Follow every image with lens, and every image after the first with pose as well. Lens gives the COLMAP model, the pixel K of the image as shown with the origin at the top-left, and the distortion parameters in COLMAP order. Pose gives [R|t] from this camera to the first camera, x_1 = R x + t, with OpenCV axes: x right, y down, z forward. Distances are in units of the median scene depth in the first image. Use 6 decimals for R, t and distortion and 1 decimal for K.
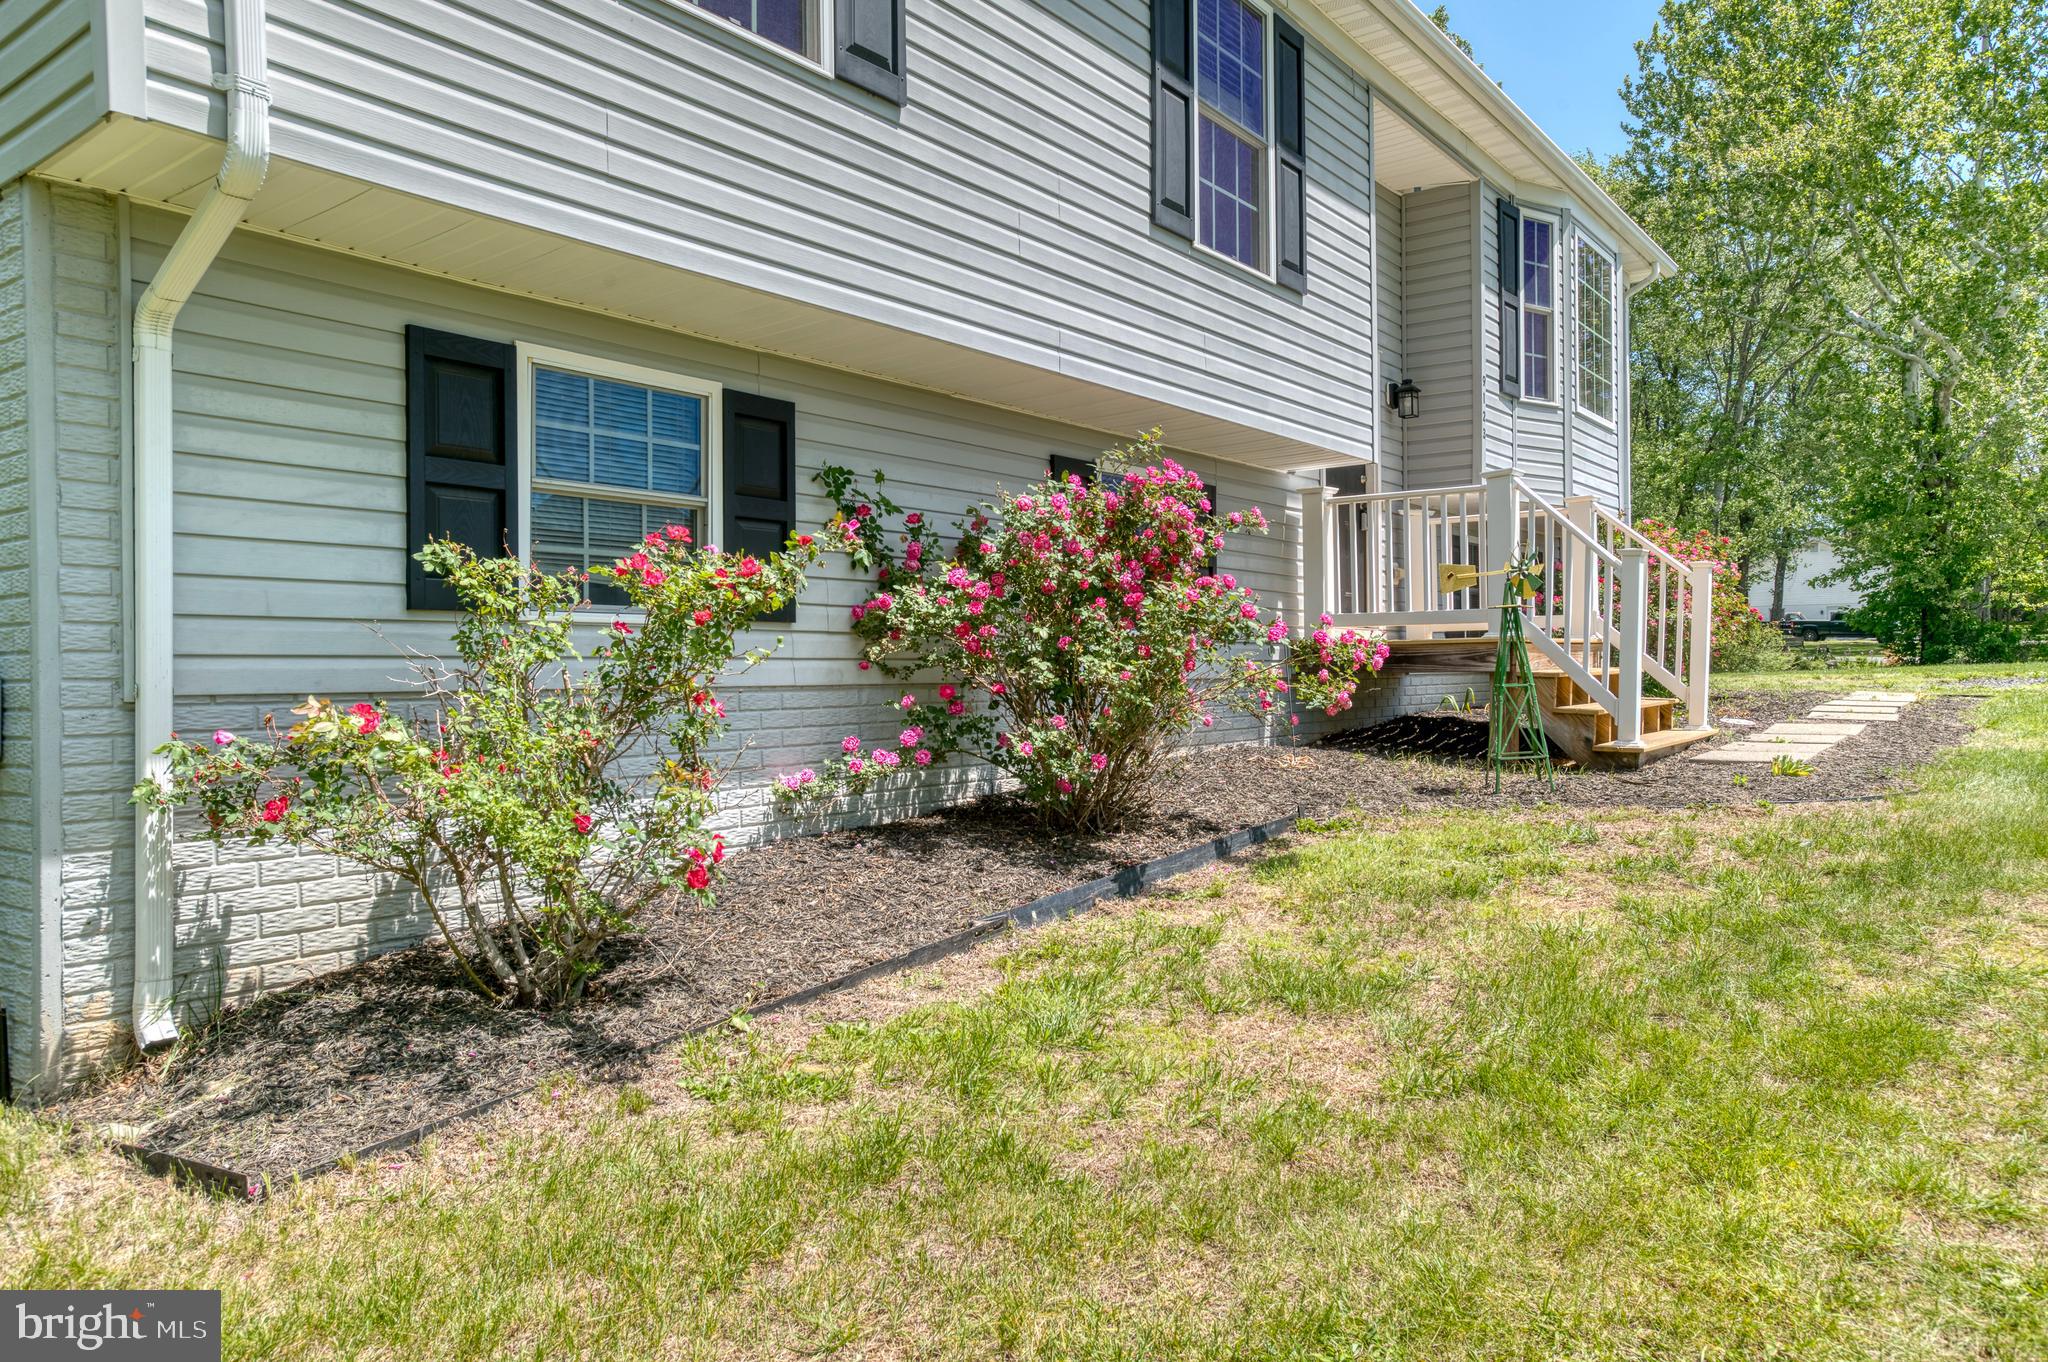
lens RADIAL K [[1386.7, 0, 1028.5], [0, 1386.7, 665.8], [0, 0, 1]] dist [0.005361, 0.002904]
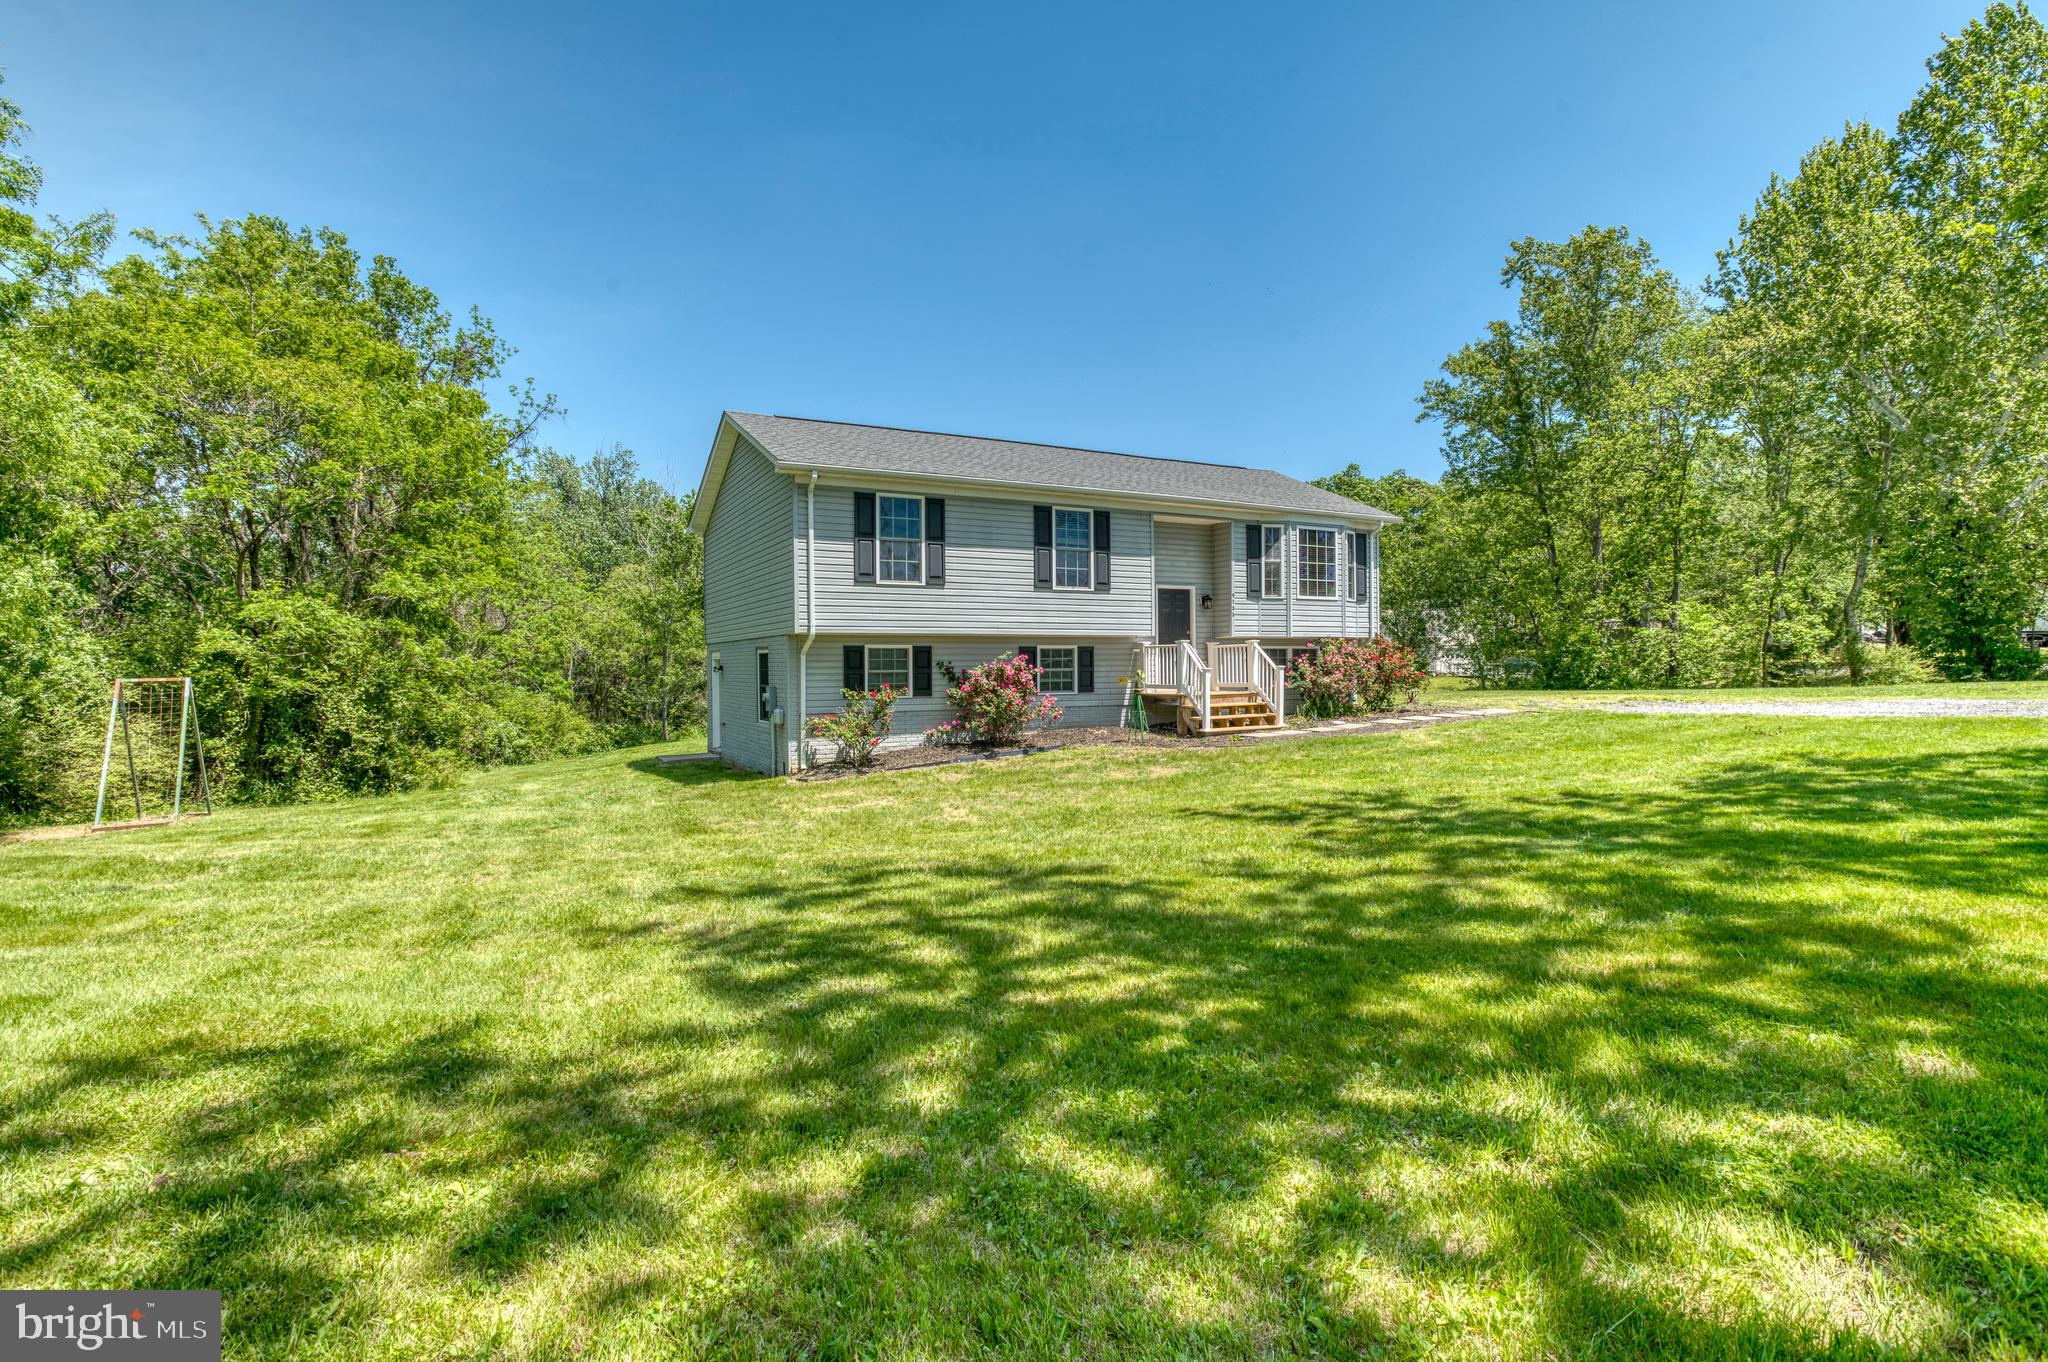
lens RADIAL K [[1053.9, 0, 1048.5], [0, 1053.9, 674.4], [0, 0, 1]] dist [-0.001872, 0.012950]
pose [[0.921297, 0.005089, -0.388826, 1.494278], [0.000974, 0.999881, 0.015394, -0.153616], [0.388858, -0.014561, 0.921183, -1.965315]]
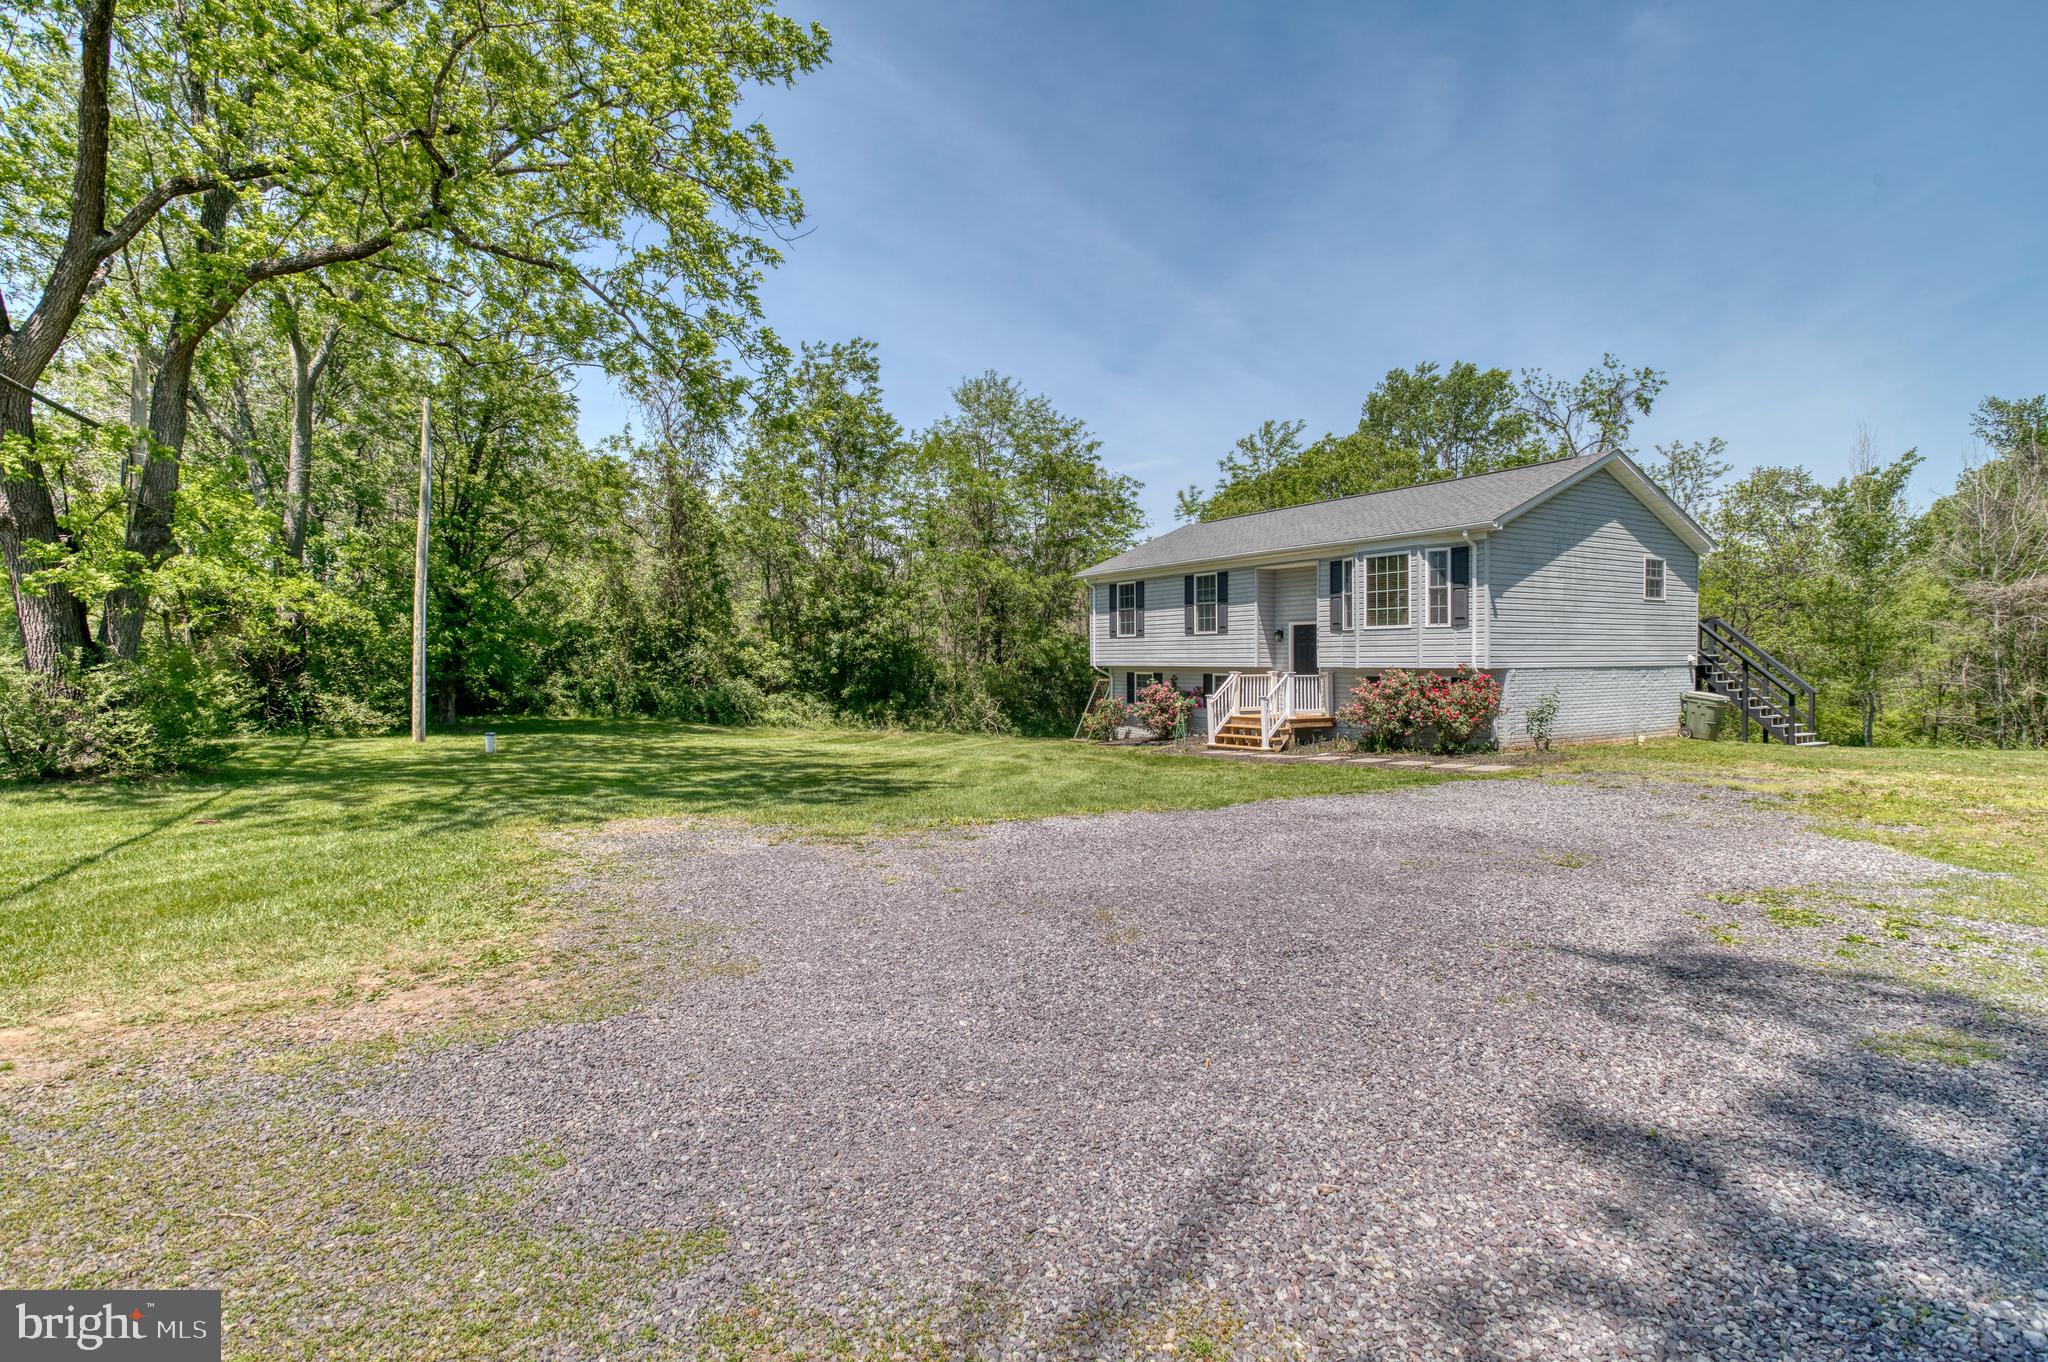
lens RADIAL K [[1053.9, 0, 1048.5], [0, 1053.9, 674.4], [0, 0, 1]] dist [-0.001872, 0.012950]
pose [[-0.358704, -0.005968, -0.933432, 4.893392], [-0.020541, 0.999788, 0.001501, -0.190749], [0.933226, 0.019712, -0.358750, 2.377811]]
